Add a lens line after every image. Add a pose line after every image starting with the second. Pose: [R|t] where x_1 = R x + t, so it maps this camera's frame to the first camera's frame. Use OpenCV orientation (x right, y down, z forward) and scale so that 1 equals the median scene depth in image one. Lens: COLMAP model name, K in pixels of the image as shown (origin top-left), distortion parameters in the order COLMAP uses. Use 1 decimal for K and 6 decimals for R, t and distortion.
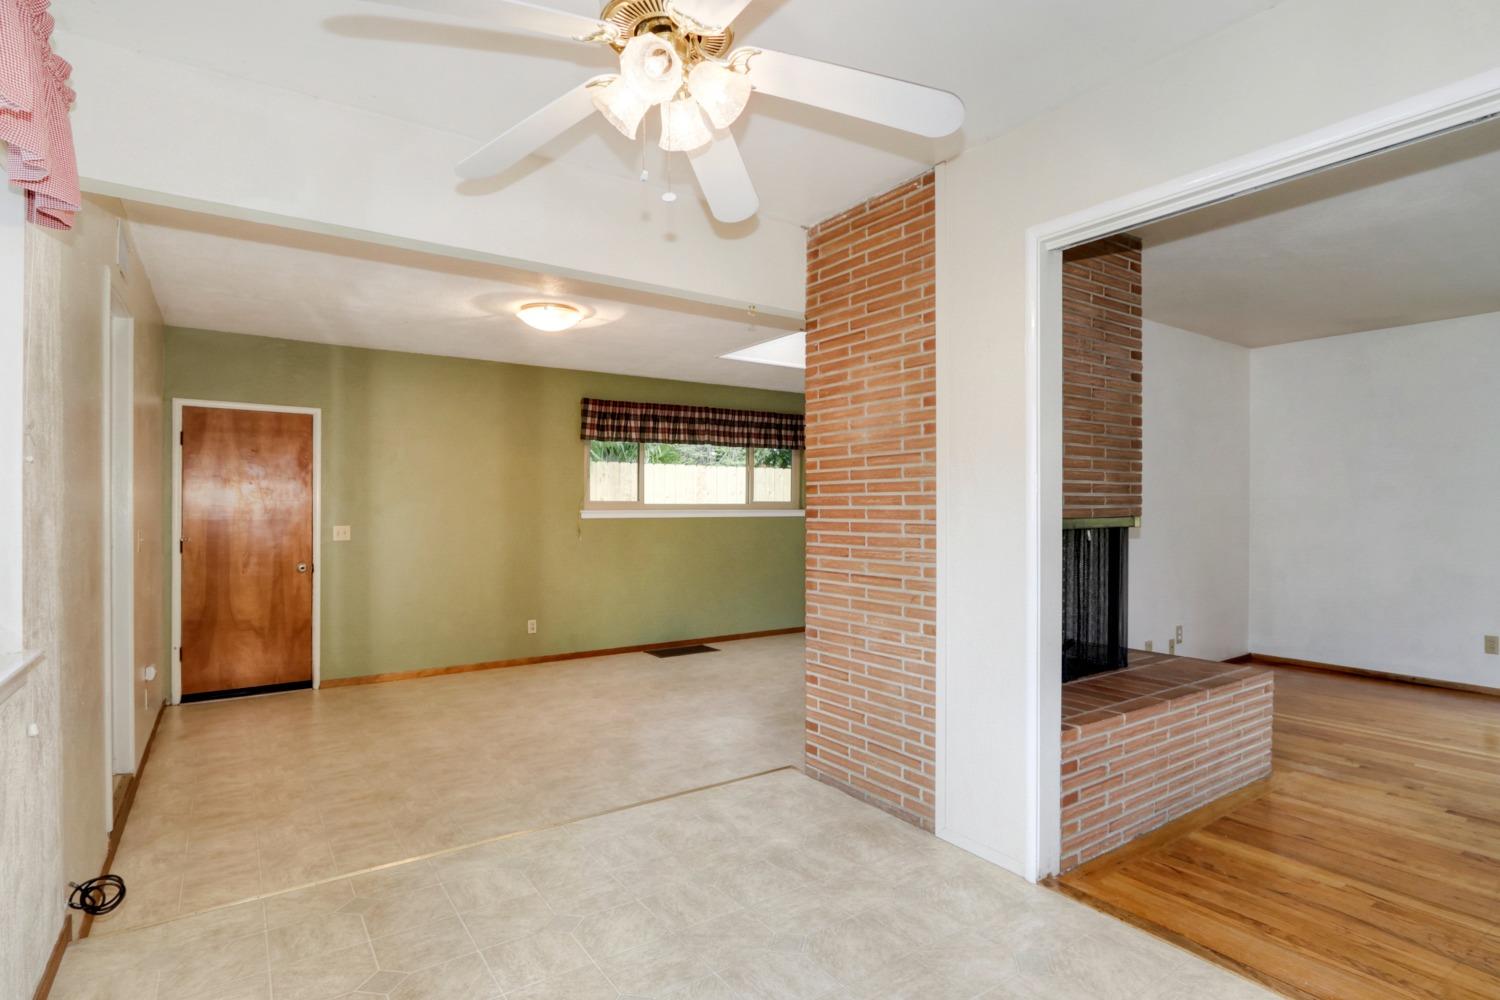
lens RADIAL K [[711.0, 0, 749.1], [0, 711.0, 510.5], [0, 0, 1]] dist [-0.019445, 0.002820]
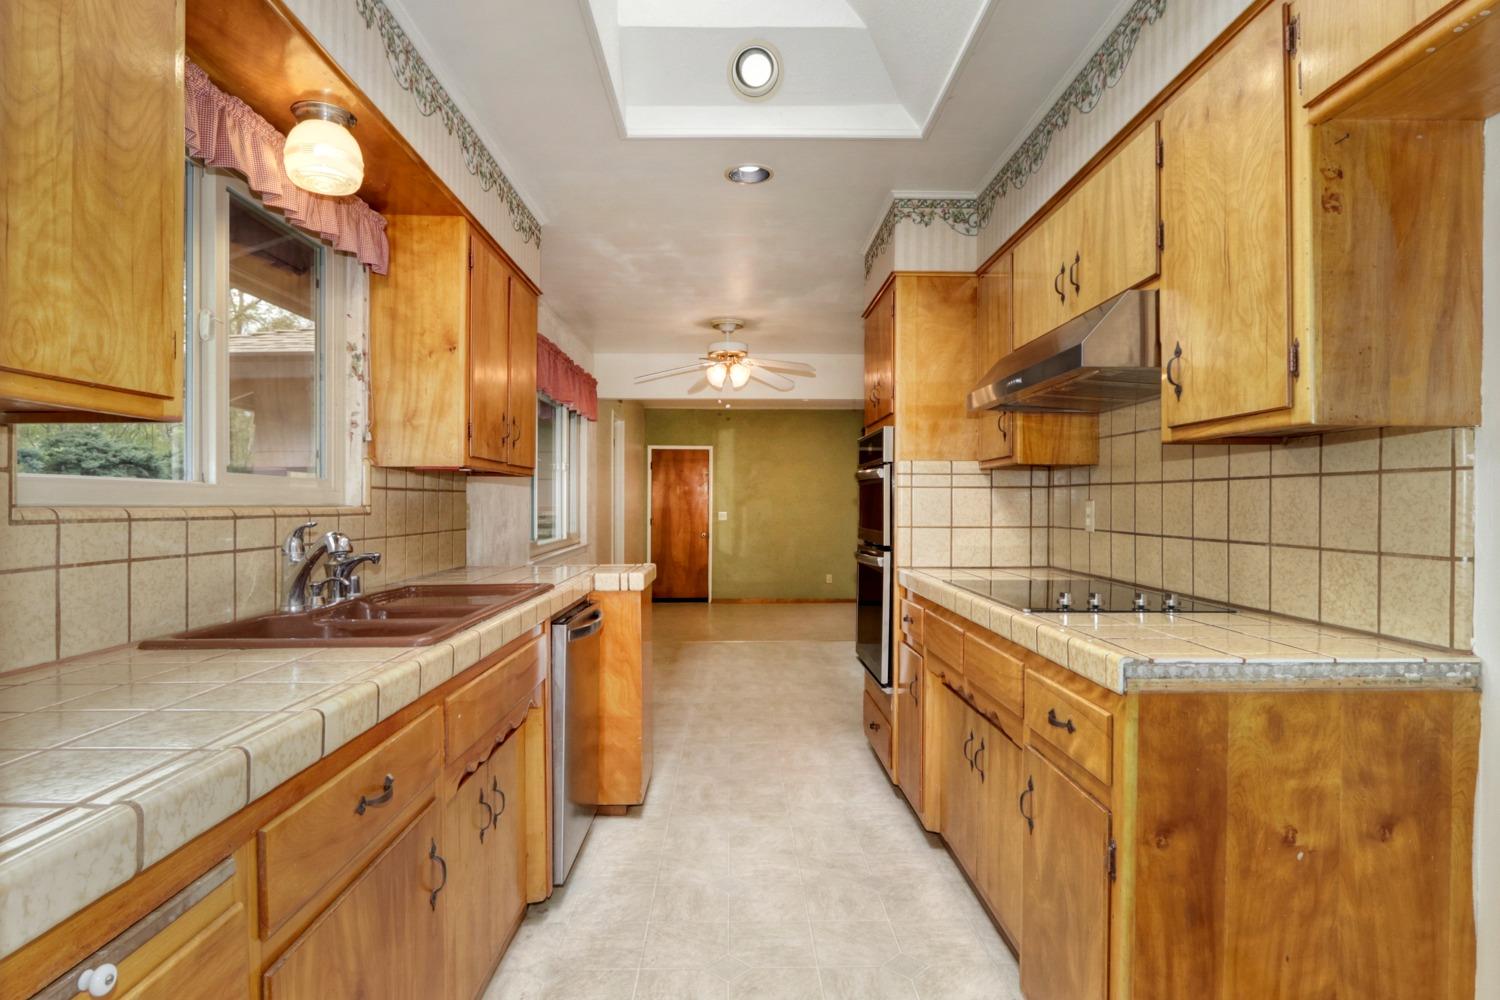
lens RADIAL K [[798.2, 0, 735.7], [0, 798.2, 501.3], [0, 0, 1]] dist [-0.020028, 0.003248]
pose [[0.809047, 0.000550, -0.587744, 0.641772], [-0.001312, 0.999999, -0.000870, -0.003183], [0.587743, 0.001475, 0.809046, -0.613502]]
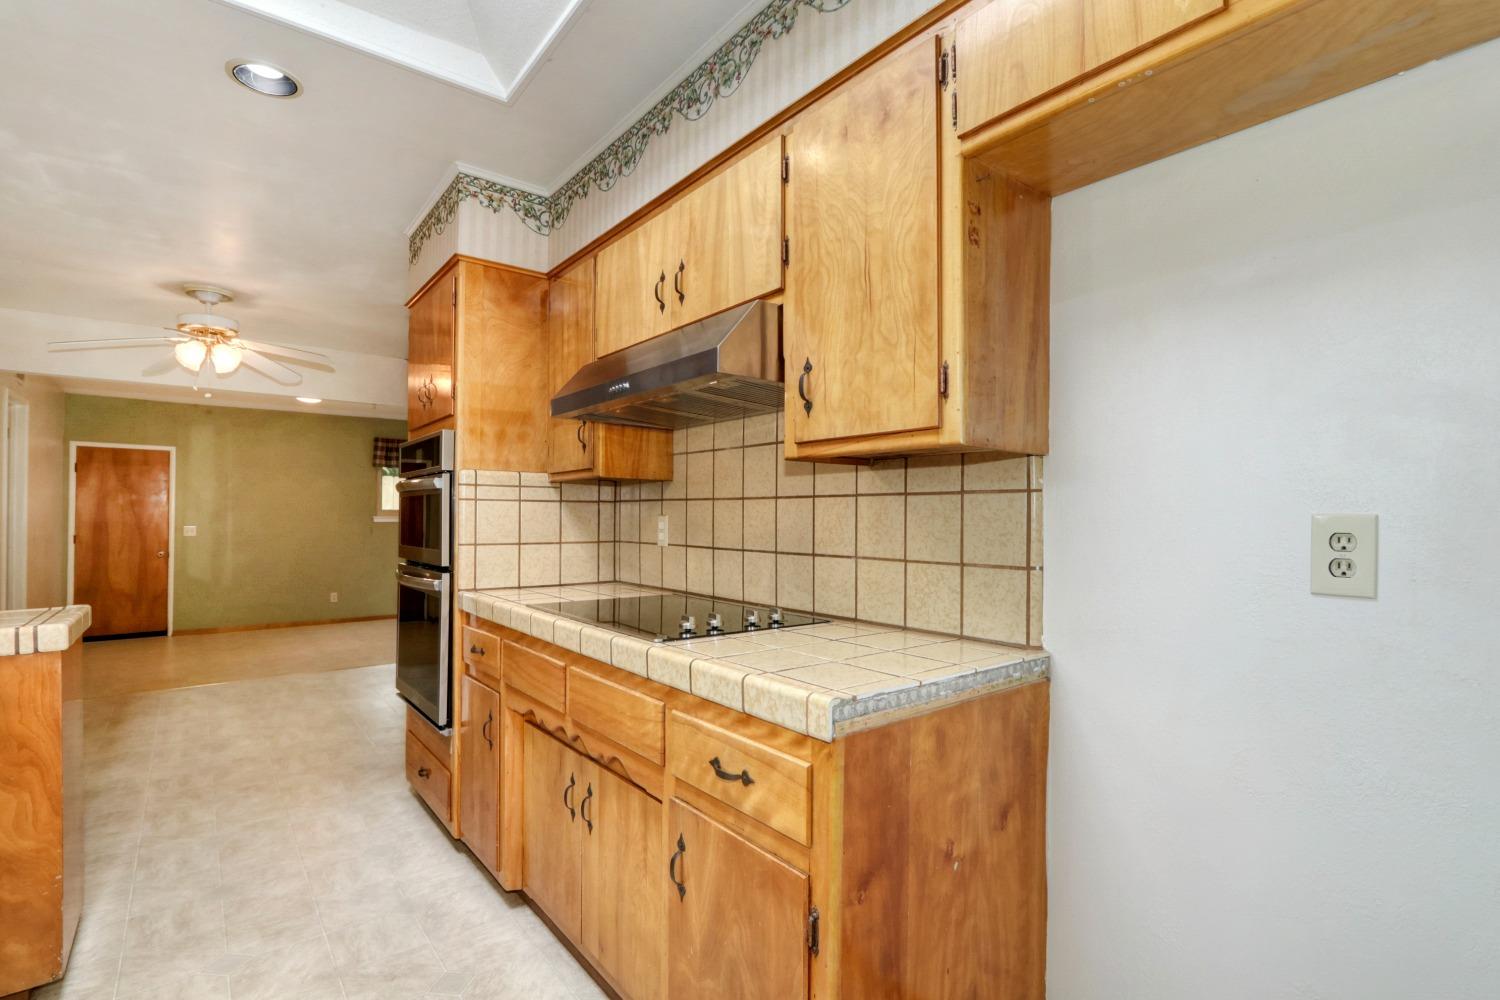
lens RADIAL K [[711.0, 0, 751.1], [0, 711.0, 511.9], [0, 0, 1]] dist [-0.019445, 0.002820]
pose [[0.999328, 0.005026, 0.036320, 0.560638], [-0.004794, 0.999967, -0.006488, -0.004177], [-0.036351, 0.006309, 0.999319, -0.528945]]
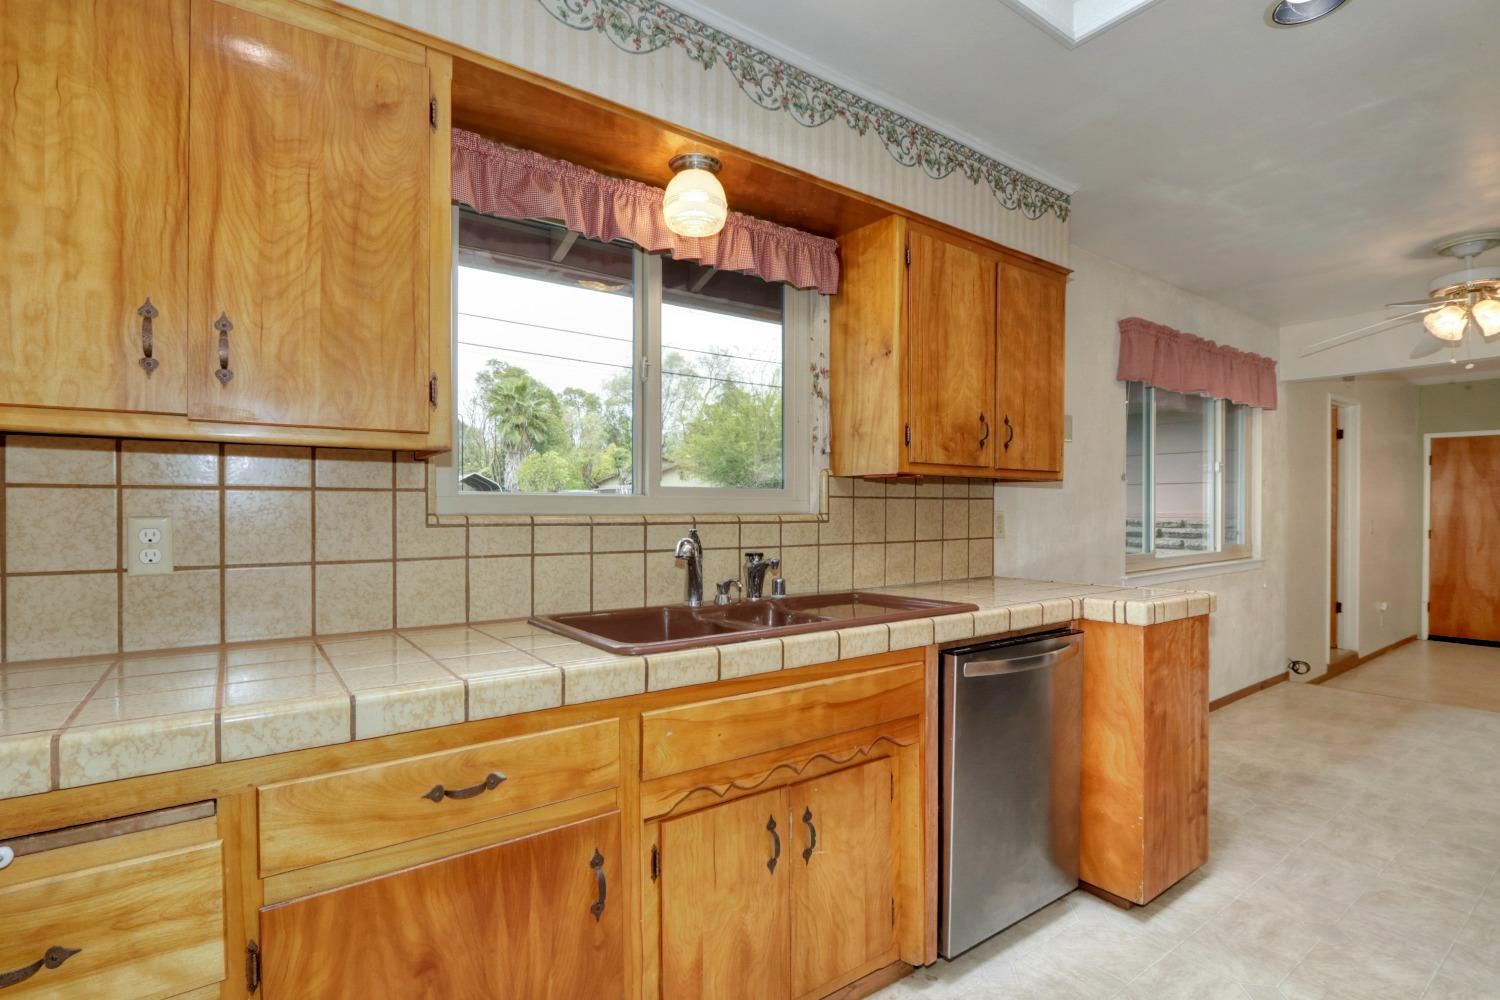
lens RADIAL K [[711.0, 0, 743.3], [0, 711.0, 510.2], [0, 0, 1]] dist [-0.019445, 0.002820]
pose [[-0.011048, 0.004530, -0.999929, 0.639767], [0.000388, 0.999990, 0.004526, -0.005022], [0.999939, -0.000338, -0.011049, -0.401383]]
